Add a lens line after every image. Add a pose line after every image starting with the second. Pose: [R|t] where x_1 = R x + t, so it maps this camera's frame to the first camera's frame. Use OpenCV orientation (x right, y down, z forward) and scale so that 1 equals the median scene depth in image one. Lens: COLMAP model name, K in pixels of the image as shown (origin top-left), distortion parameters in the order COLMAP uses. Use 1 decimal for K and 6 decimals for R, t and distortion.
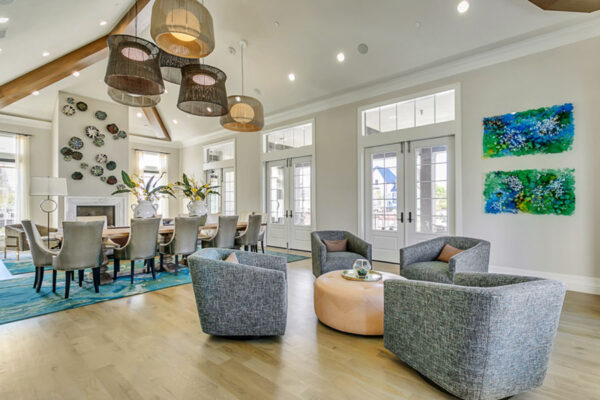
lens RADIAL K [[294.5, 0, 304.1], [0, 294.5, 200.9], [0, 0, 1]] dist [0.004647, 0.000562]
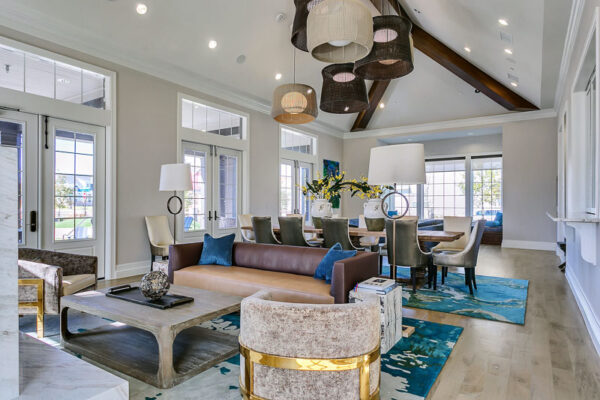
lens RADIAL K [[355.8, 0, 300.0], [0, 355.8, 200.0], [0, 0, 1]] dist [0.003069, 0.000480]
pose [[-0.131894, 0.010865, 0.991204, -0.989117], [-0.008034, 0.999895, -0.012030, 0.011383], [-0.991231, -0.009550, -0.131793, 0.855456]]
